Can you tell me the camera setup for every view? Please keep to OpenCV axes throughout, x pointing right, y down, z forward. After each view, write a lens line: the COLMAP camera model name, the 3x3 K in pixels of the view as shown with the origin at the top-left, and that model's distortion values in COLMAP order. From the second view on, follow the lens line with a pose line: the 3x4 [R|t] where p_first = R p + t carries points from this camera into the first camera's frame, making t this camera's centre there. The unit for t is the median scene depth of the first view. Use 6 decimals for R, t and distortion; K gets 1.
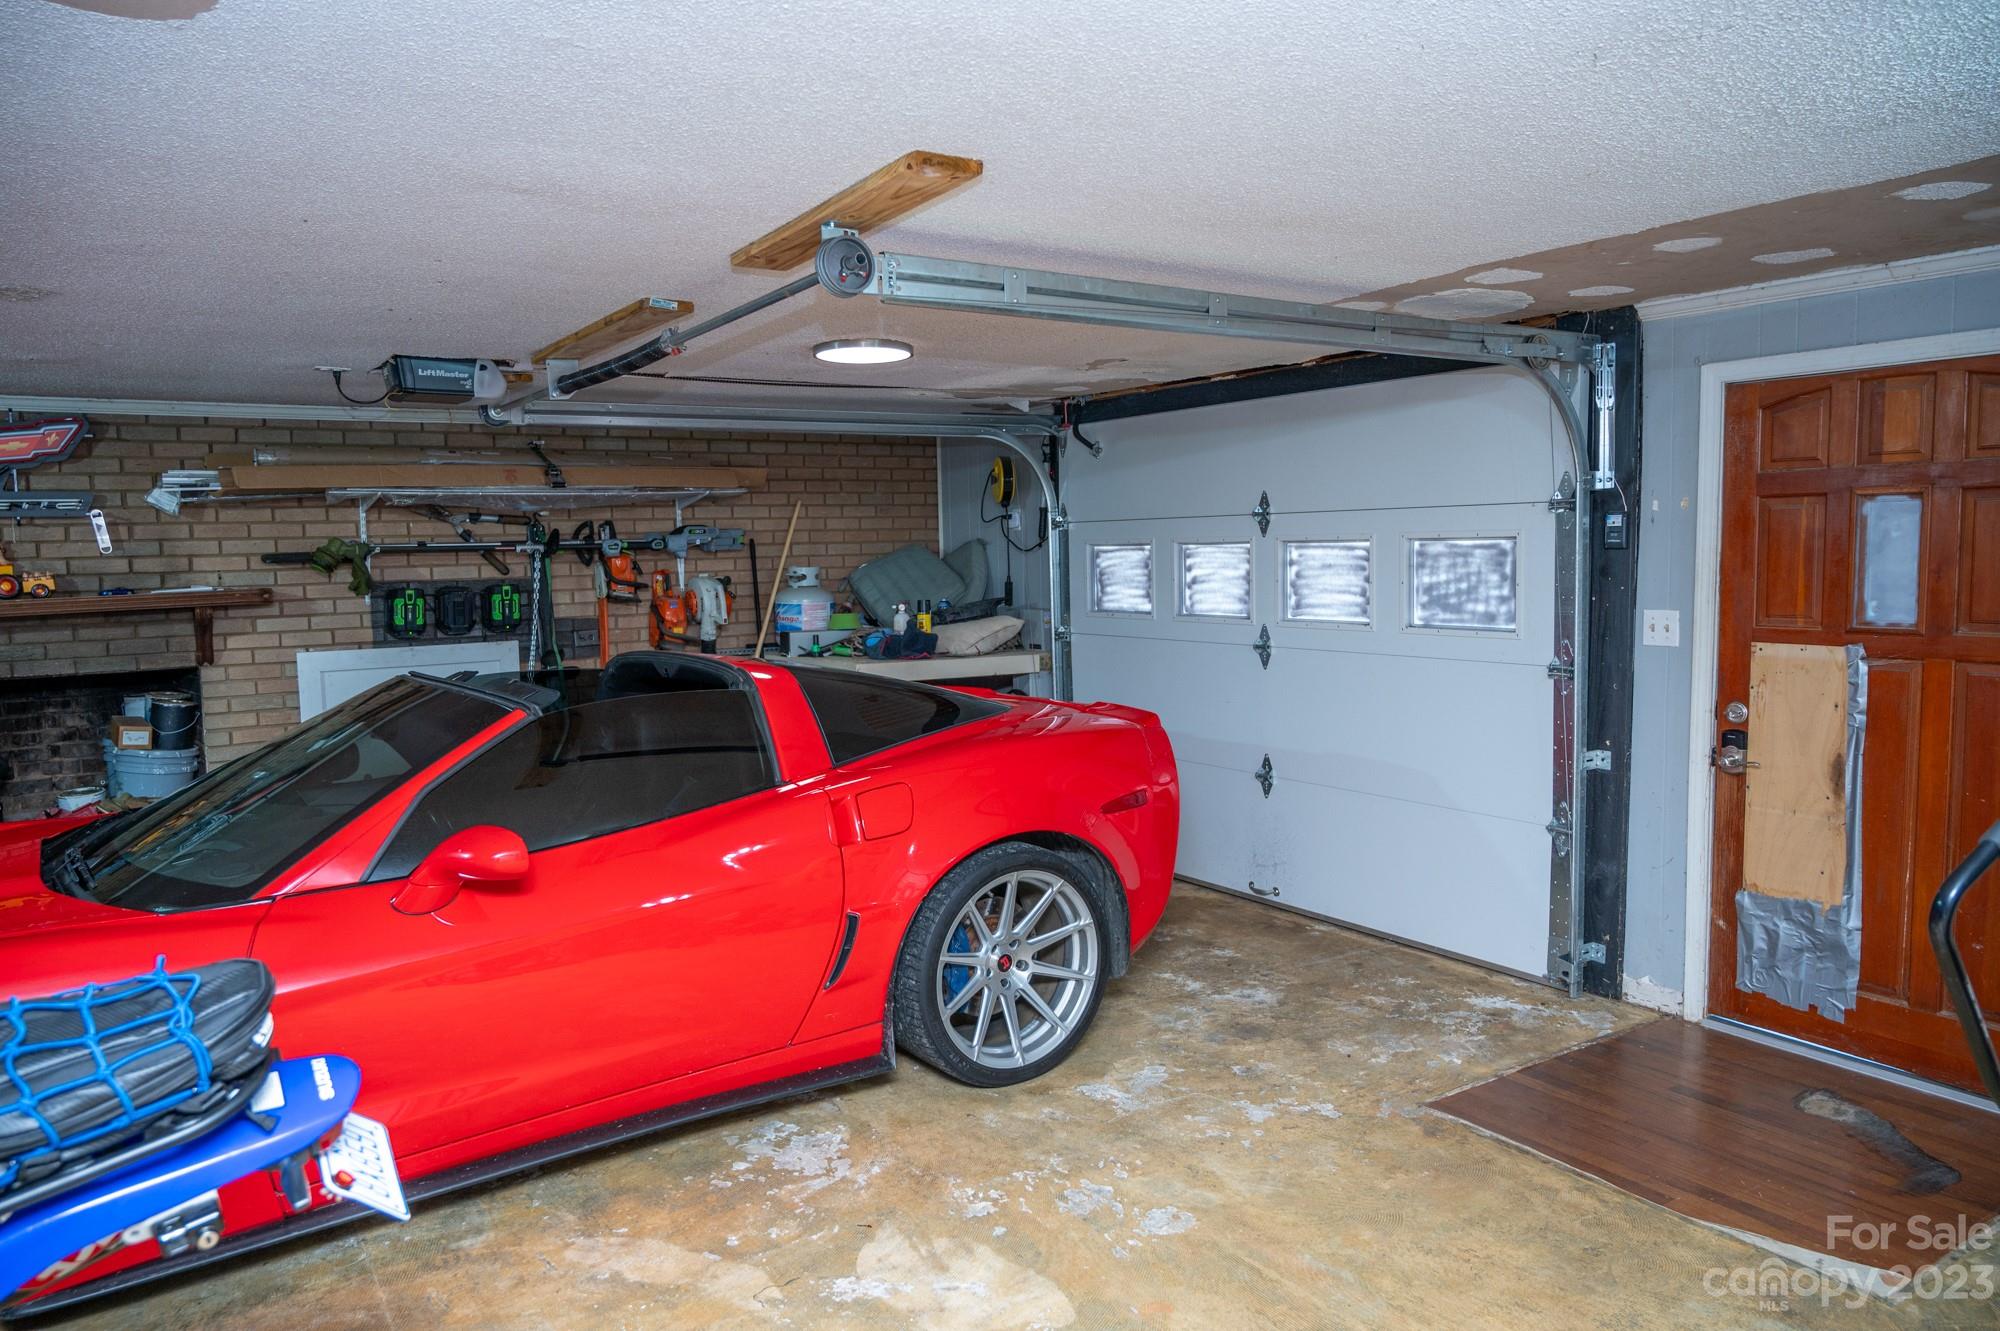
lens RADIAL K [[1345.5, 0, 995.4], [0, 1345.5, 665.5], [0, 0, 1]] dist [-0.003082, -0.003519]
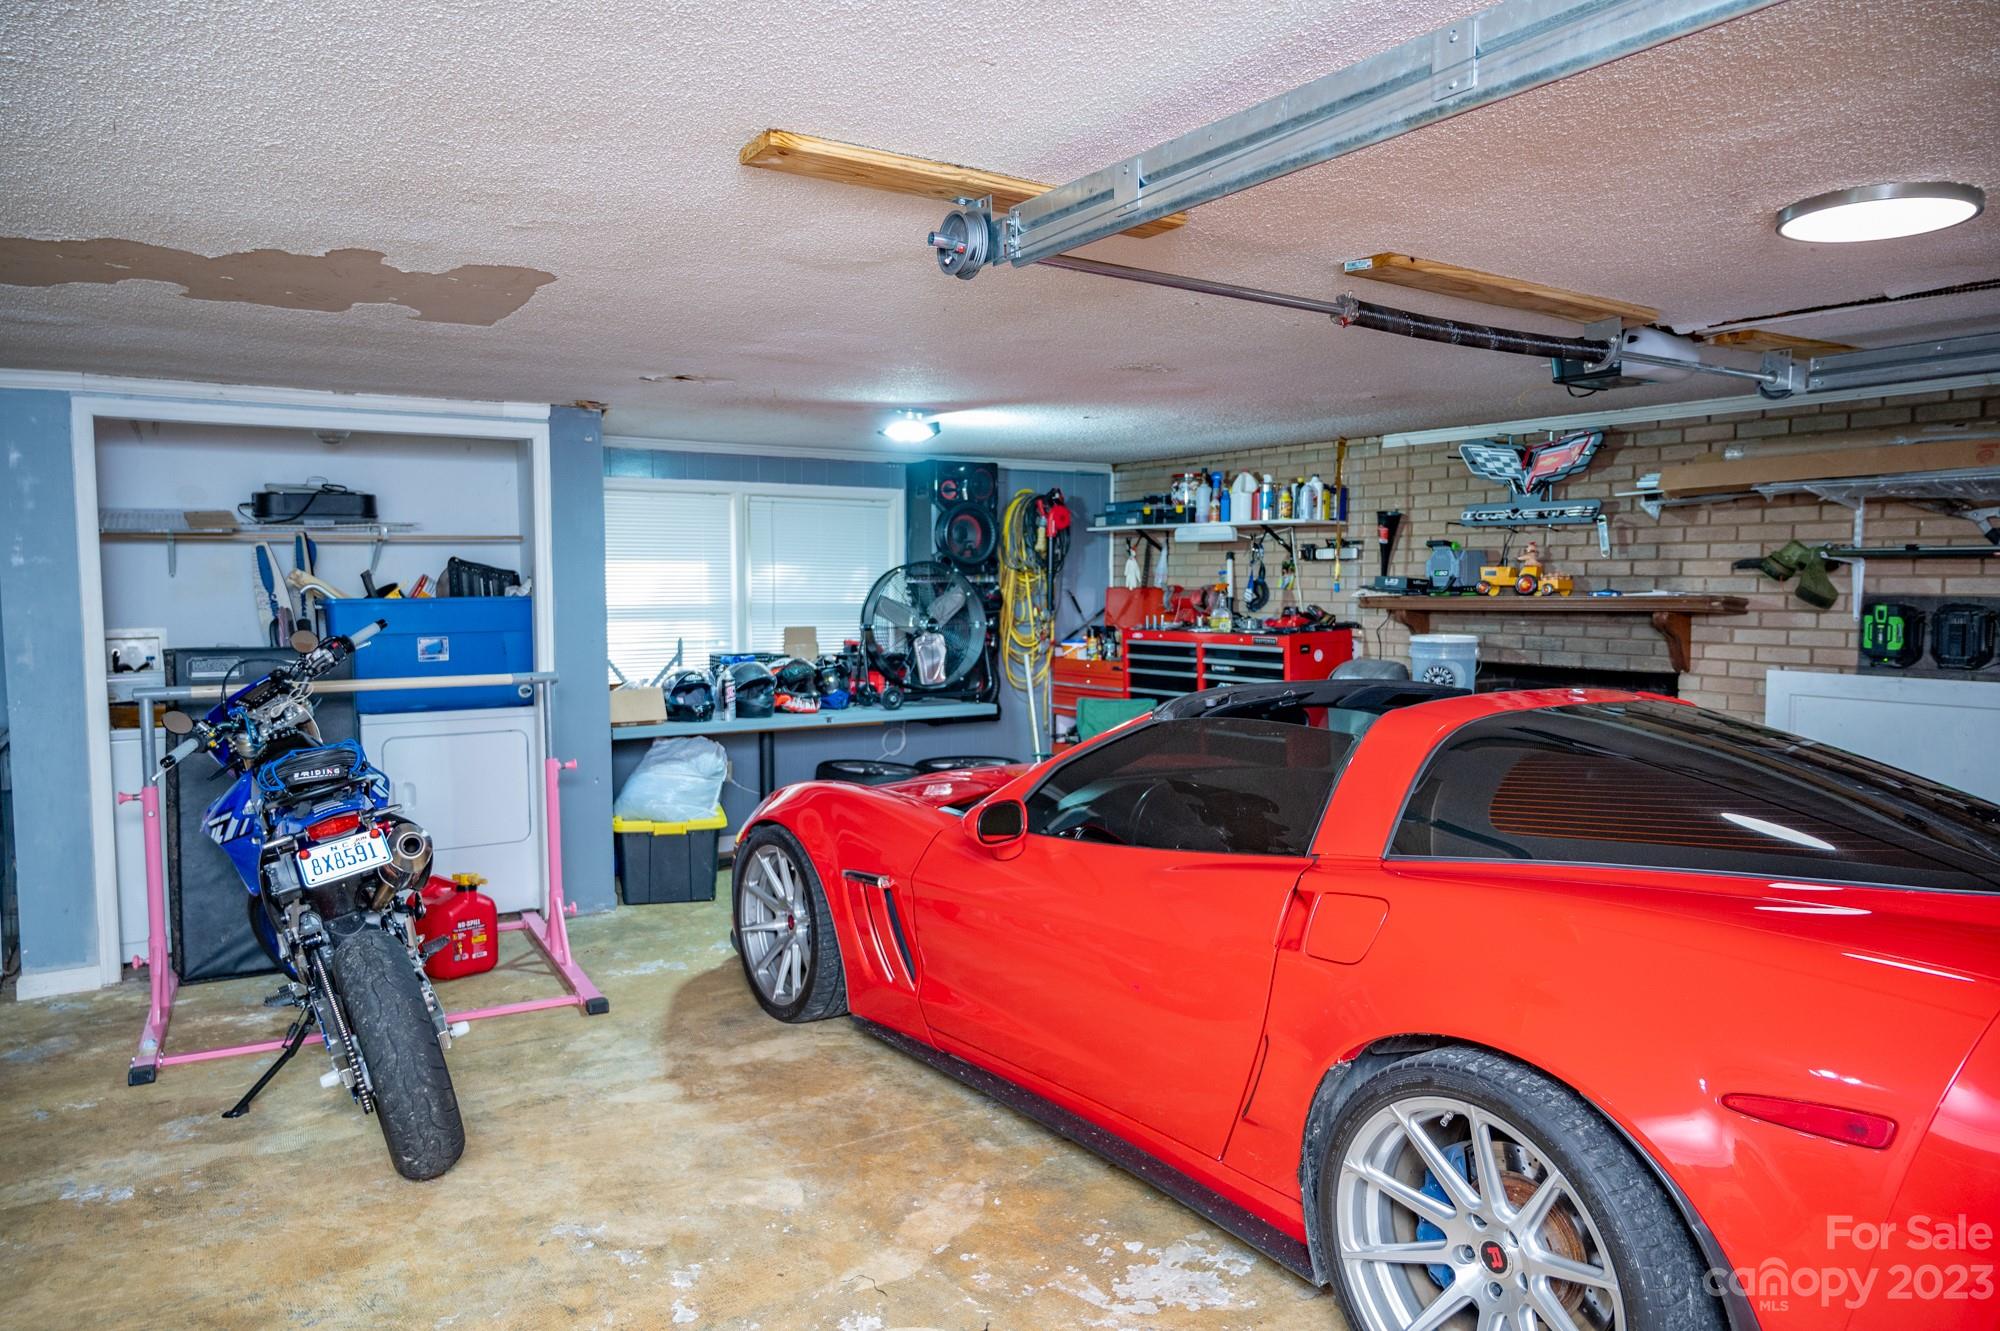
lens RADIAL K [[1345.5, 0, 994.9], [0, 1345.5, 669.3], [0, 0, 1]] dist [-0.003082, -0.003519]
pose [[-0.019716, 0.091477, -0.995612, 0.396206], [-0.086379, 0.991926, 0.092848, -0.050430], [0.996067, 0.087831, -0.011655, 0.522335]]
